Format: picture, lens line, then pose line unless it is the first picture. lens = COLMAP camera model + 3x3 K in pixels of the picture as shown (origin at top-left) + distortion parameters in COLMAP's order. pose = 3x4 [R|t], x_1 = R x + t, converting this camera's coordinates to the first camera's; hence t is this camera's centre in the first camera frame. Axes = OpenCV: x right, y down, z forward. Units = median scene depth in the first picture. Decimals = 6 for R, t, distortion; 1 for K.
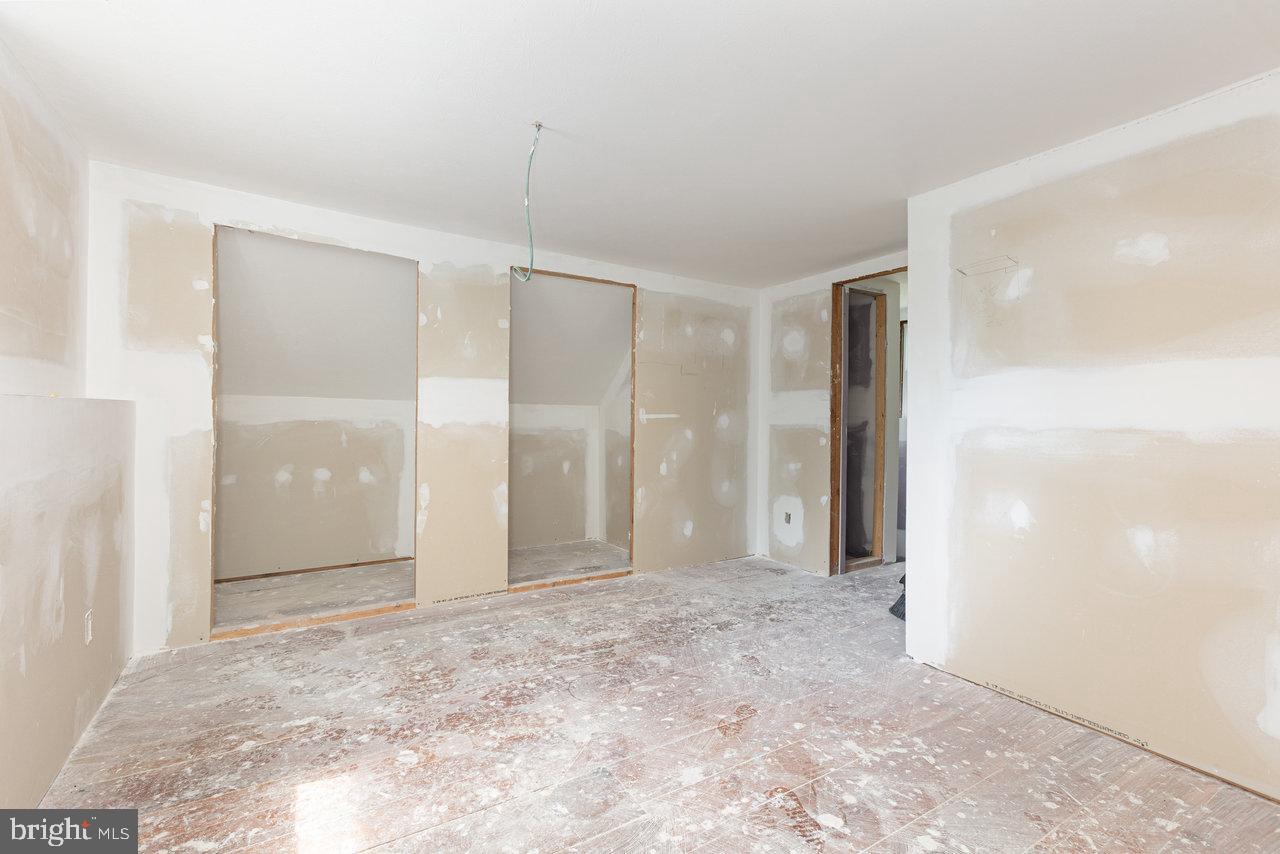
lens RADIAL K [[585.9, 0, 639.8], [0, 585.9, 420.8], [0, 0, 1]] dist [-0.001008, -0.000149]
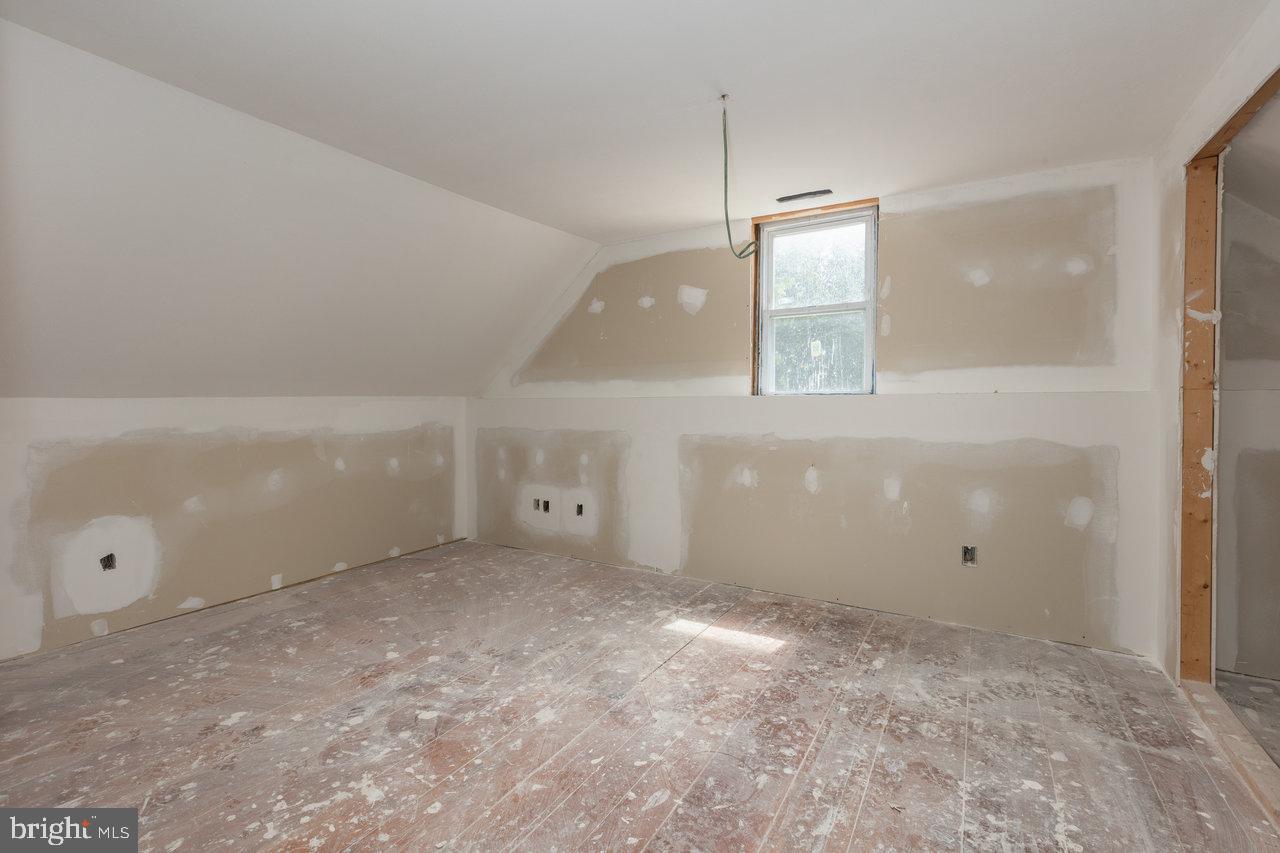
lens RADIAL K [[585.9, 0, 640.2], [0, 585.9, 420.0], [0, 0, 1]] dist [-0.001008, -0.000149]
pose [[-0.890553, 0.001894, -0.454875, 0.381451], [-0.013920, 0.999410, 0.031414, -0.006236], [0.454666, 0.034308, -0.890001, 1.794115]]
